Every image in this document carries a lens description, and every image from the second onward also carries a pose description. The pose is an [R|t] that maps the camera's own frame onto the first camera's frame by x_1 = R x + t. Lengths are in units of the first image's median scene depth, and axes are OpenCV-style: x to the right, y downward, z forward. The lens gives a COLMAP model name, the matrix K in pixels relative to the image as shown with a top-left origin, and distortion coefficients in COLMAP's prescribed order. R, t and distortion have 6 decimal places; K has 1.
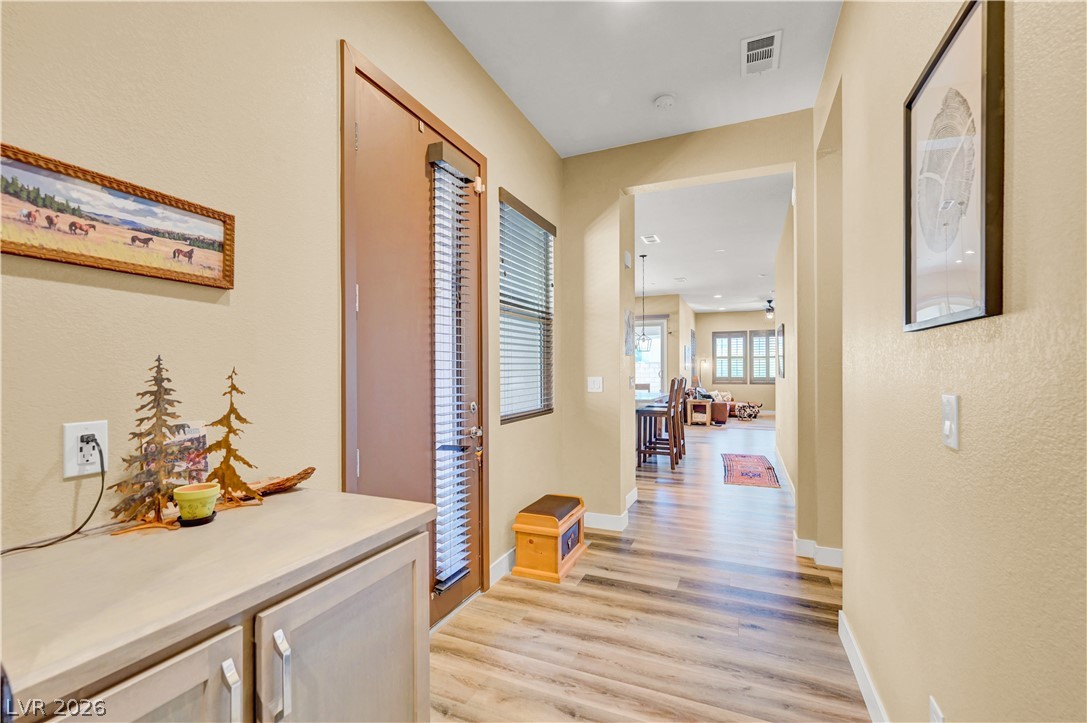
lens RADIAL K [[471.2, 0, 545.1], [0, 471.2, 361.9], [0, 0, 1]] dist [-0.000335, -0.000015]
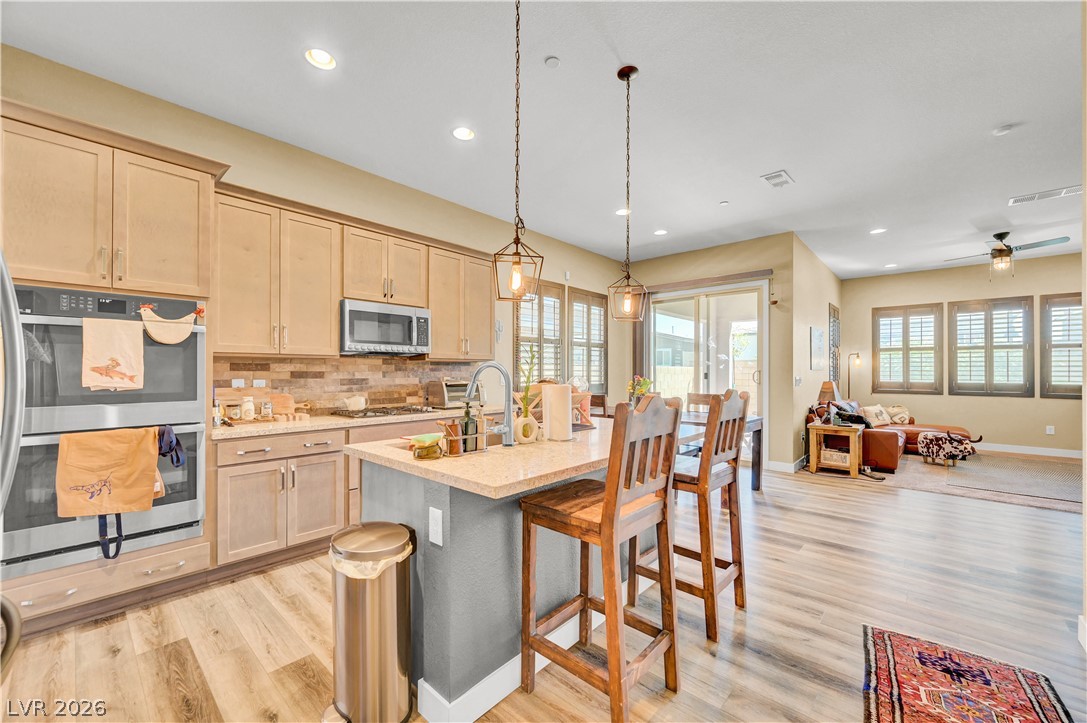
lens RADIAL K [[431.1, 0, 546.0], [0, 431.1, 365.9], [0, 0, 1]] dist [-0.001344, 0.000651]
pose [[0.946252, 0.000182, -0.323429, 0.151304], [0.002269, 0.999971, 0.007202, 0.007139], [0.323421, -0.007548, 0.946225, 0.373663]]
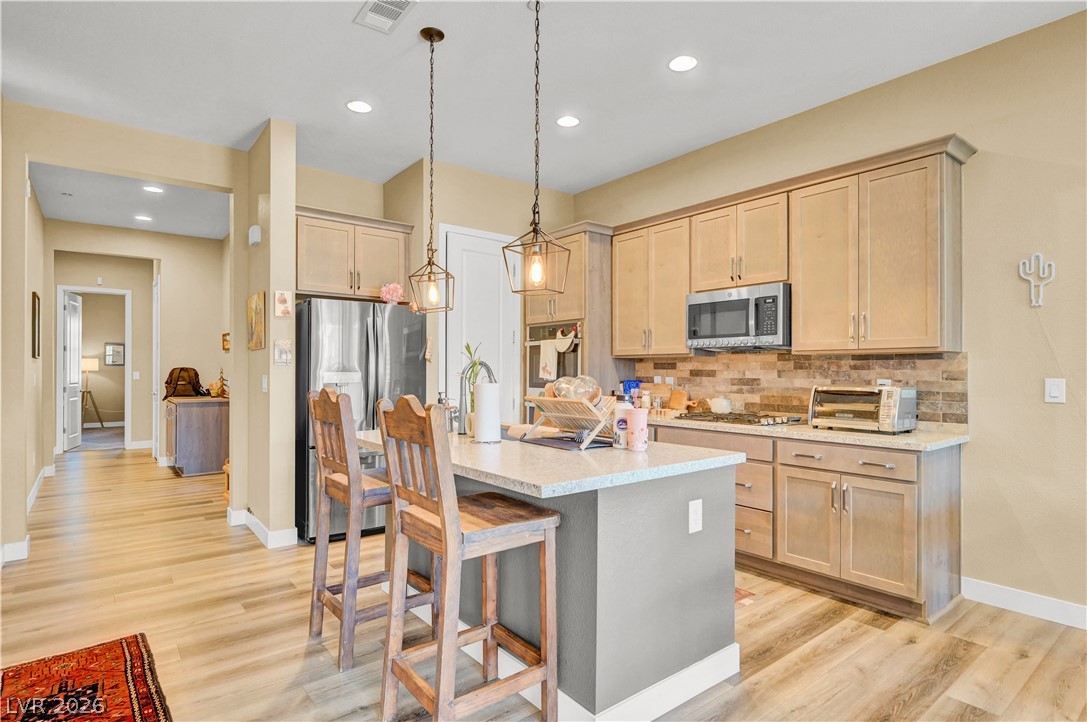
lens RADIAL K [[556.9, 0, 549.2], [0, 556.9, 370.8], [0, 0, 1]] dist [0.007930, 0.000389]
pose [[-0.468235, 0.004543, -0.883592, 0.276721], [0.017055, 0.999847, -0.003897, 0.012626], [0.883440, -0.016895, -0.468240, 0.661305]]
